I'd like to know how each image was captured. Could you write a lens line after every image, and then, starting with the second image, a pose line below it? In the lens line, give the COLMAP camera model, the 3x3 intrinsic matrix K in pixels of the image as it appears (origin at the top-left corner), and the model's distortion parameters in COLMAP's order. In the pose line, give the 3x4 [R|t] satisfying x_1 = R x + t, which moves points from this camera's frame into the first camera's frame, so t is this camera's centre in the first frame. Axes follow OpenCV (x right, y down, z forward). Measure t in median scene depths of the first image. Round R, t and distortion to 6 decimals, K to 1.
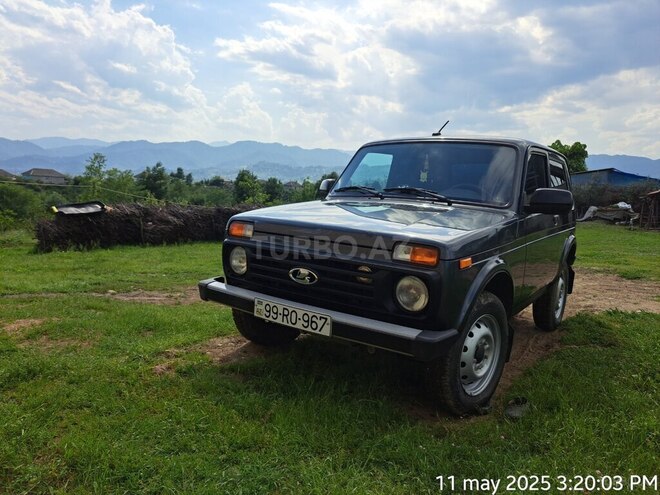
lens RADIAL K [[503.4, 0, 331.7], [0, 503.4, 252.1], [0, 0, 1]] dist [0.030855, -0.001347]
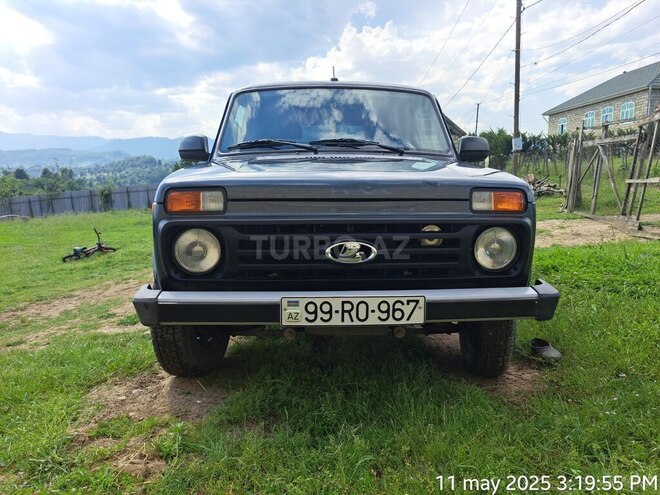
lens RADIAL K [[484.6, 0, 338.8], [0, 484.6, 248.6], [0, 0, 1]] dist [0.129554, -0.105462]
pose [[0.782693, -0.148961, 0.604320, -0.452446], [0.132143, 0.988574, 0.072529, -0.008399], [-0.608219, 0.023089, 0.793434, 0.441330]]
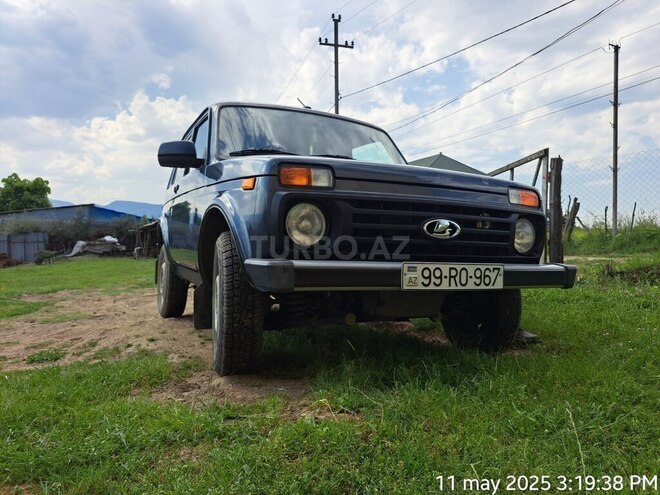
lens RADIAL K [[503.4, 0, 331.7], [0, 503.4, 252.1], [0, 0, 1]] dist [0.030855, -0.001347]
pose [[0.478847, -0.044250, 0.876783, -0.798716], [0.125880, 0.991869, -0.018690, 0.072668], [-0.868827, 0.119319, 0.480524, 0.724169]]
